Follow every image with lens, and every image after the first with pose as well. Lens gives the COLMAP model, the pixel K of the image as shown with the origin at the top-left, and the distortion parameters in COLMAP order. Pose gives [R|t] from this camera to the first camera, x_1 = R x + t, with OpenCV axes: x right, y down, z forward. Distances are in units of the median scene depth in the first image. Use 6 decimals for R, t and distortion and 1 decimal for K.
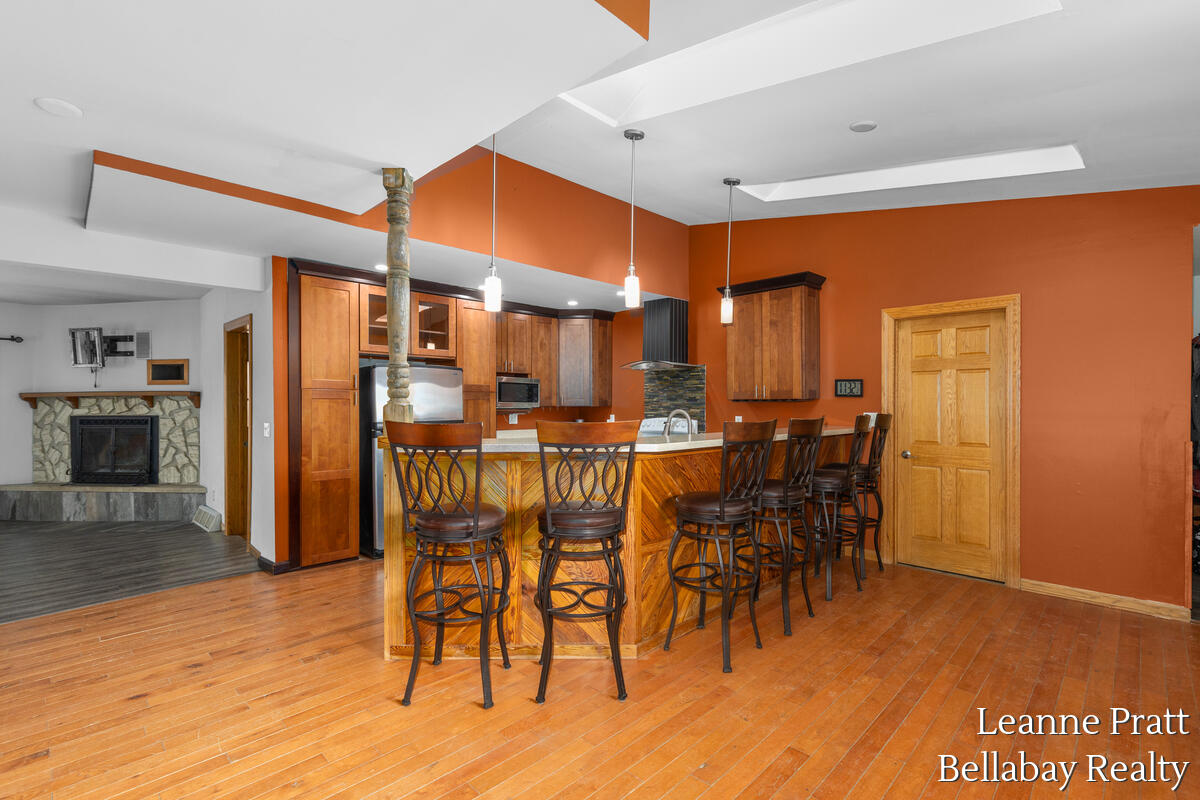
lens RADIAL K [[546.3, 0, 604.1], [0, 546.3, 396.7], [0, 0, 1]] dist [-0.000071, 0.000303]
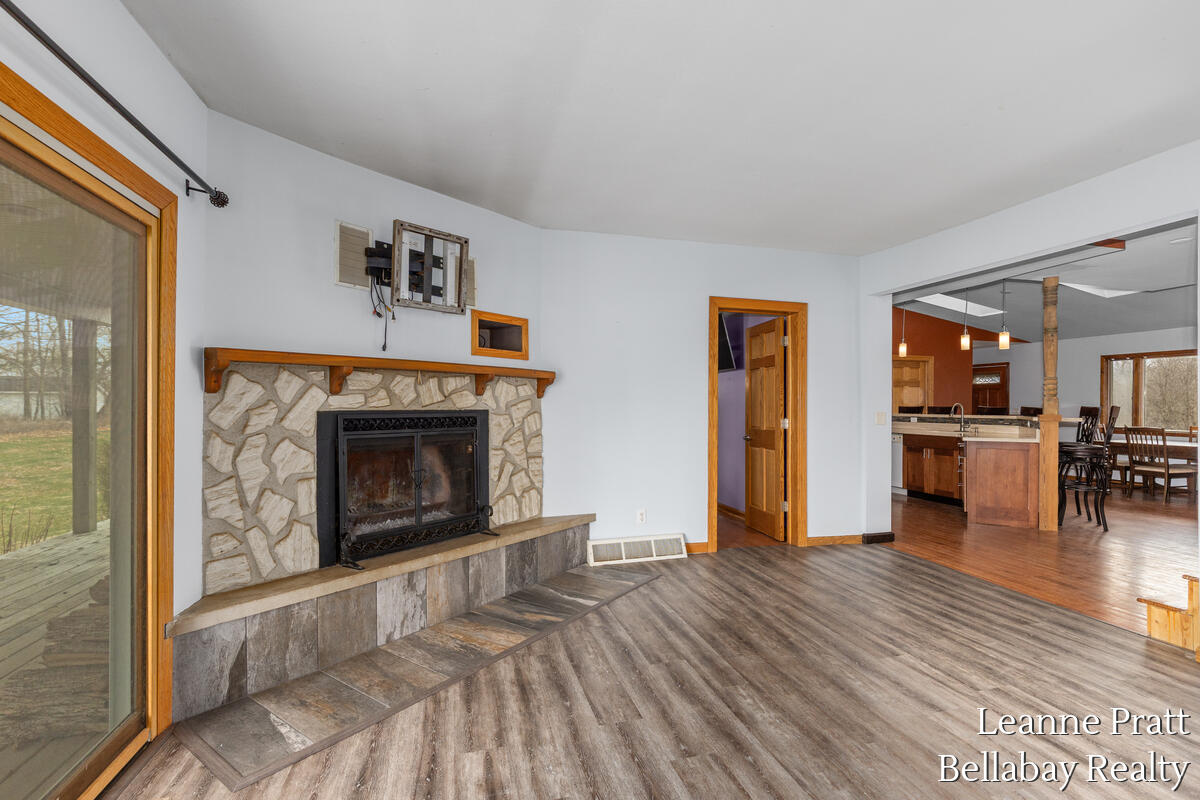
lens RADIAL K [[546.3, 0, 604.8], [0, 546.3, 409.1], [0, 0, 1]] dist [-0.000071, 0.000303]
pose [[0.522207, 0.000816, 0.852818, -1.244292], [-0.011225, 0.999919, 0.005916, 0.029053], [-0.852745, -0.012663, 0.522174, 0.599685]]
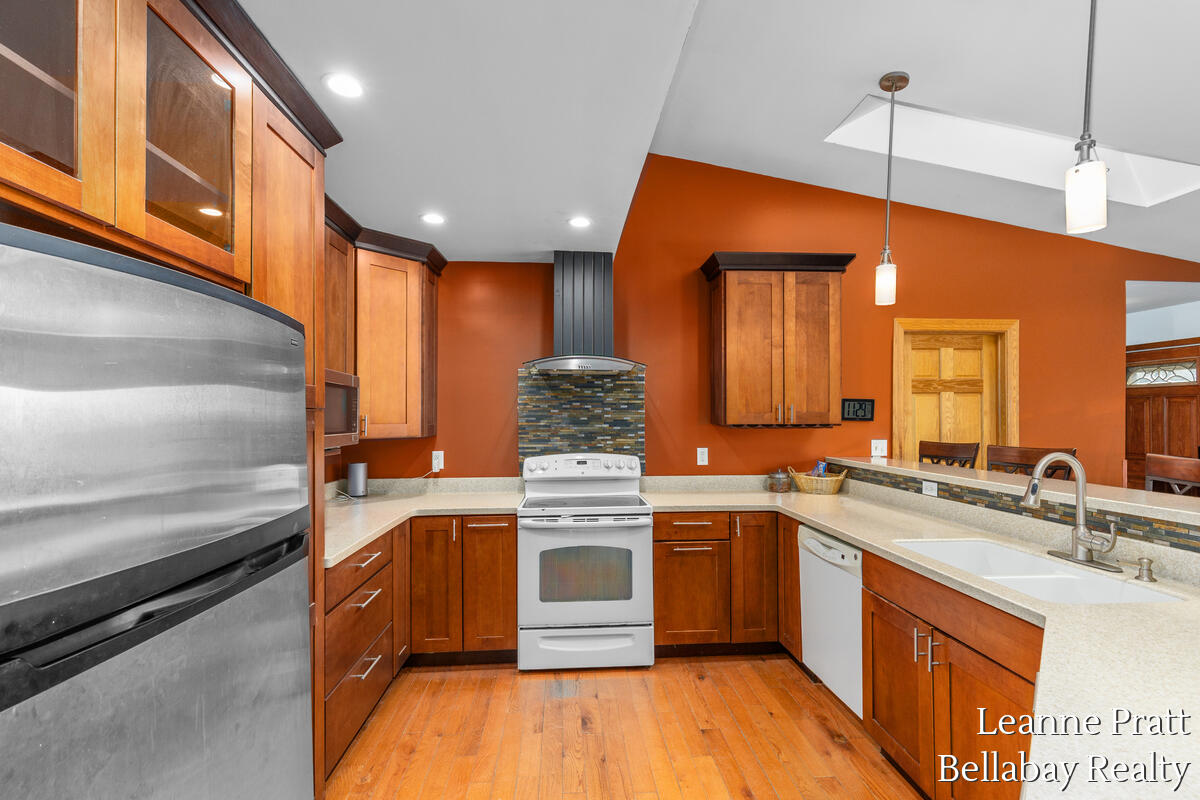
lens RADIAL K [[546.3, 0, 601.5], [0, 546.3, 407.4], [0, 0, 1]] dist [-0.000071, 0.000303]
pose [[0.655070, 0.015343, 0.755412, -0.307884], [-0.008002, 0.999879, -0.013370, -0.004212], [-0.755526, 0.002714, 0.655113, 0.565780]]
